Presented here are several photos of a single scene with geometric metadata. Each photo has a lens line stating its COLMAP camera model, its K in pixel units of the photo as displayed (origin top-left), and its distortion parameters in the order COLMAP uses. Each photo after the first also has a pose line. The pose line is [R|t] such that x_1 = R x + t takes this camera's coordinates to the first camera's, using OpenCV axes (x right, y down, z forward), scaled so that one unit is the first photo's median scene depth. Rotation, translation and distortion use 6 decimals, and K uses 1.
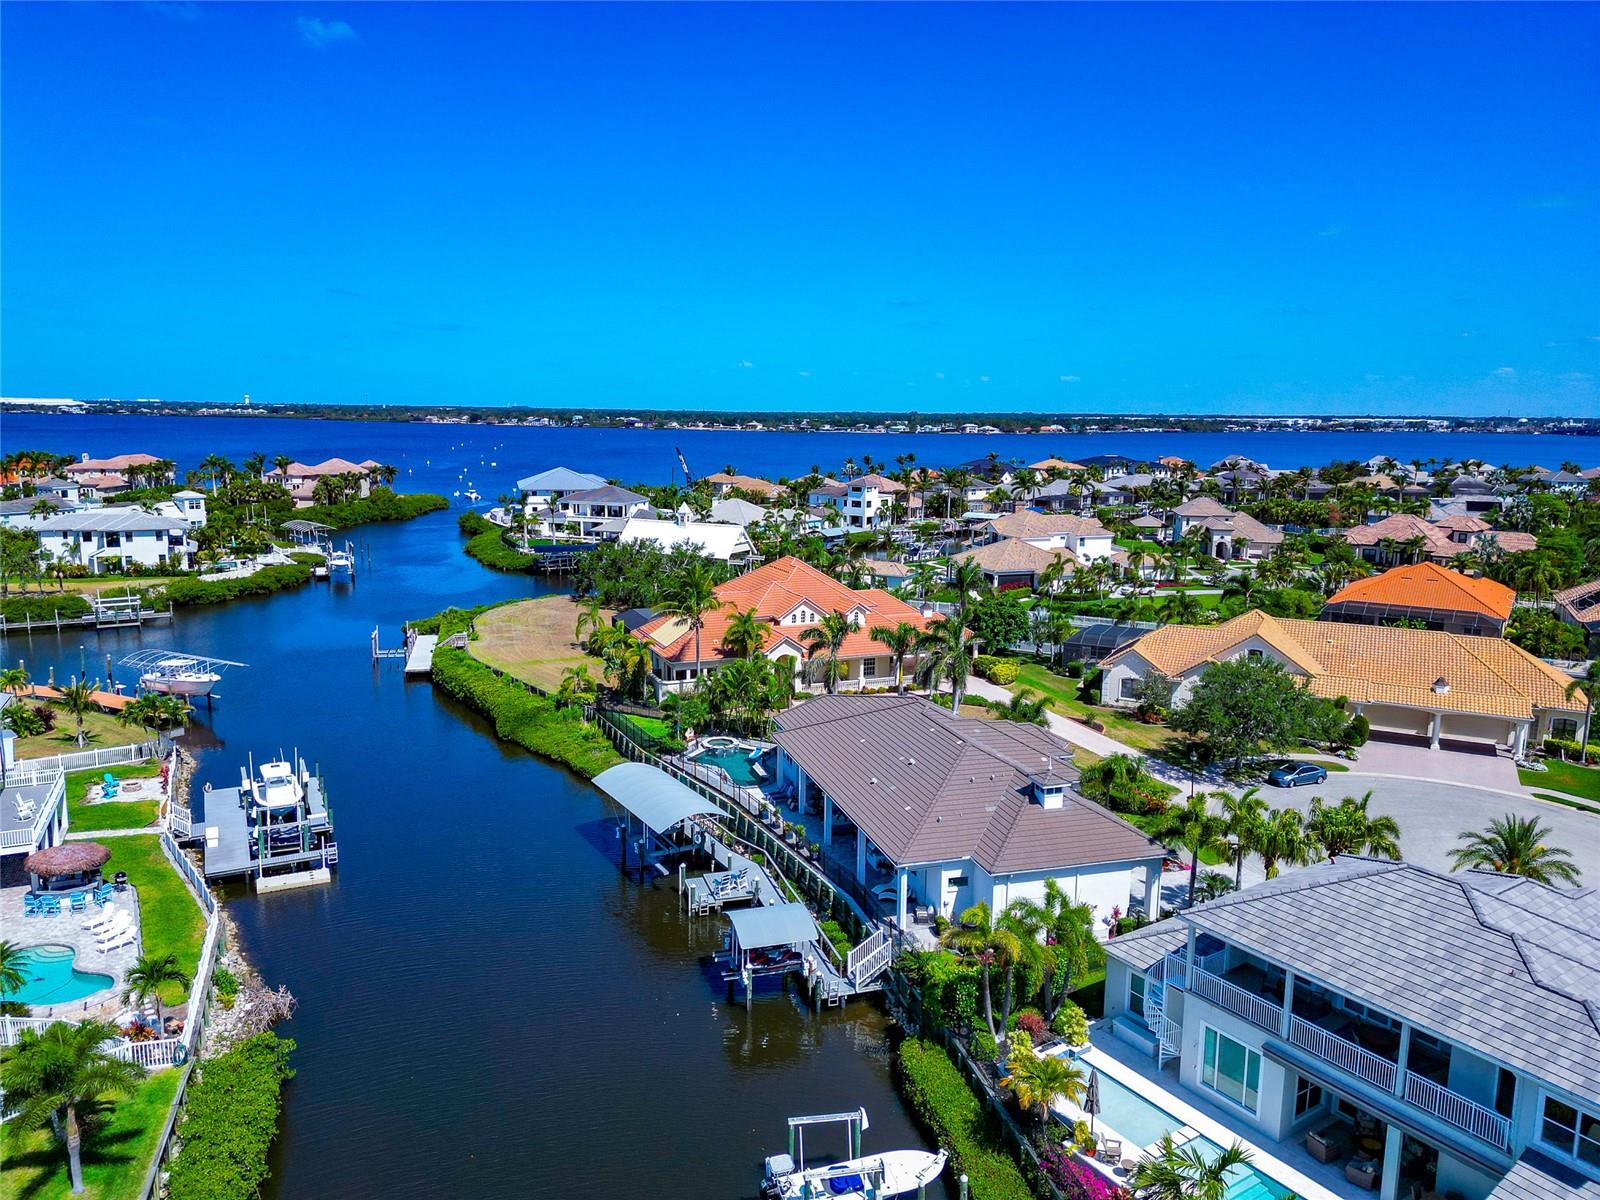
lens RADIAL K [[1119.5, 0, 800.0], [0, 1119.5, 600.0], [0, 0, 1]] dist [0.070405, -0.078920]
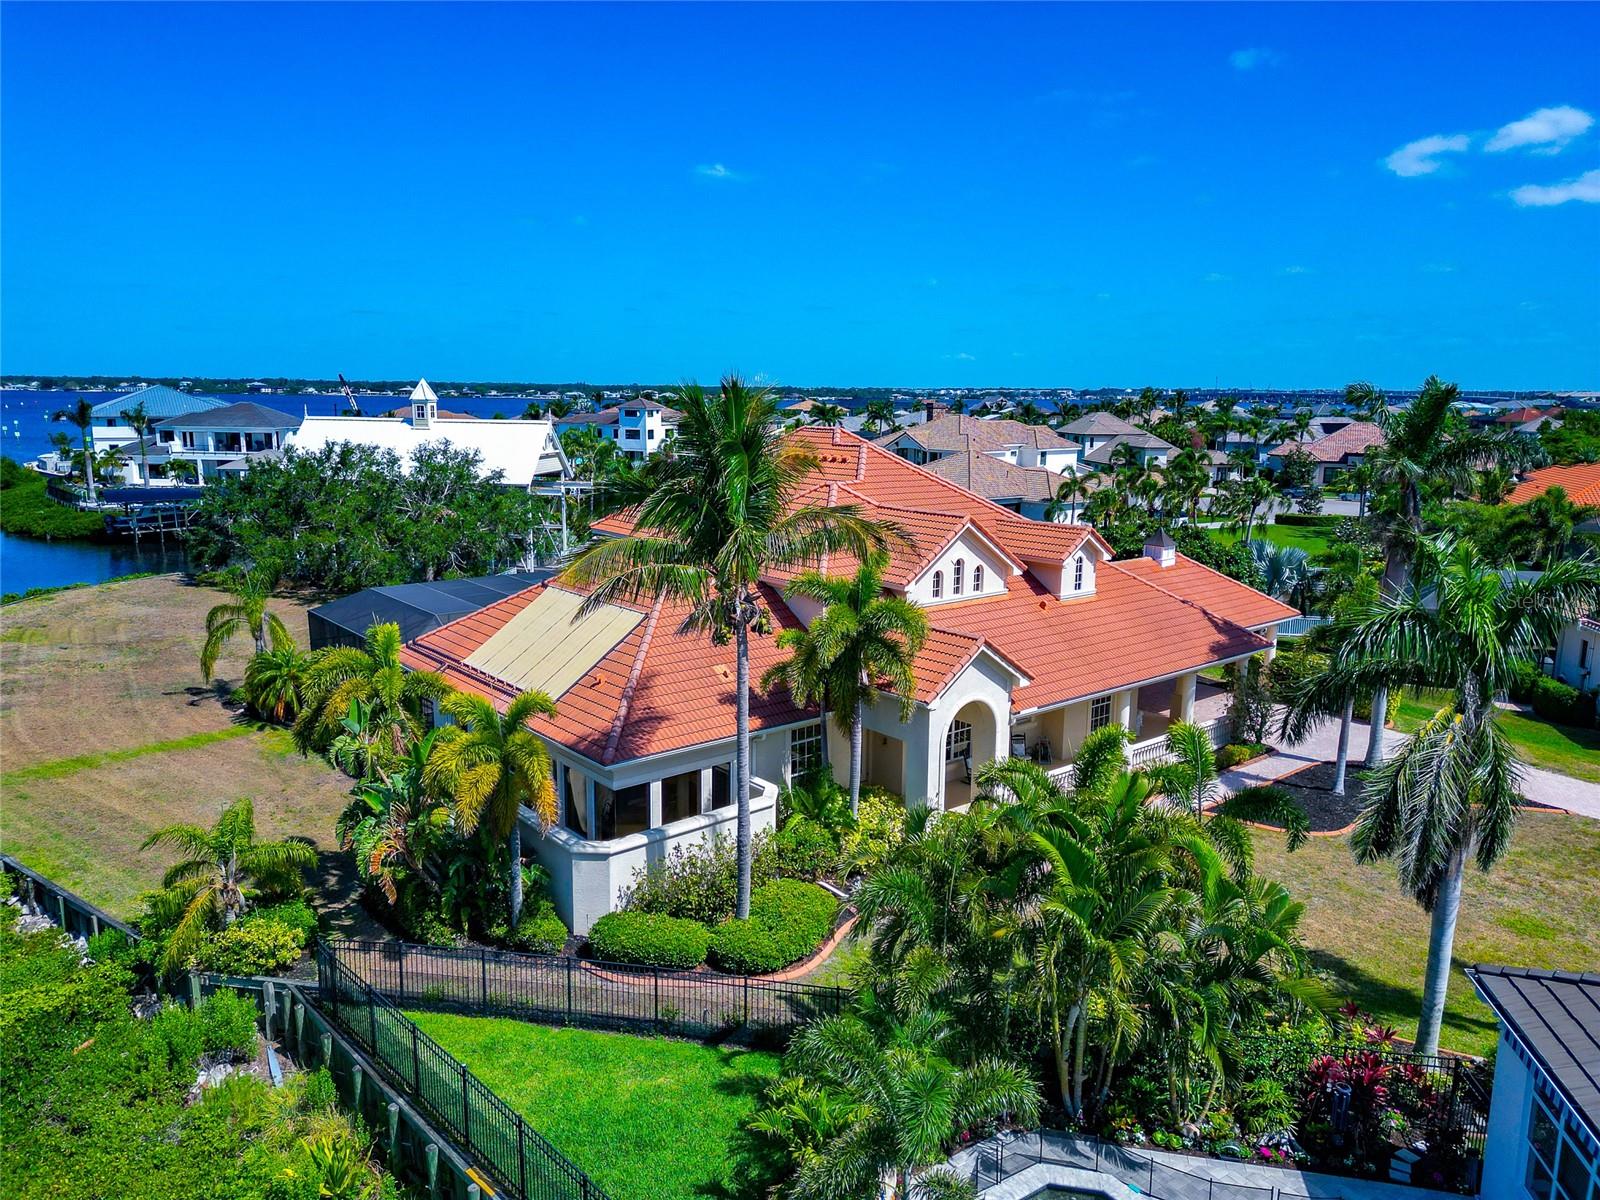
lens RADIAL K [[1119.5, 0, 800.0], [0, 1119.5, 600.0], [0, 0, 1]] dist [0.070405, -0.078920]
pose [[0.956542, -0.056201, 0.286126, -0.078927], [0.050123, 0.998336, 0.028529, 0.005618], [-0.287253, -0.012948, 0.957767, 0.394368]]
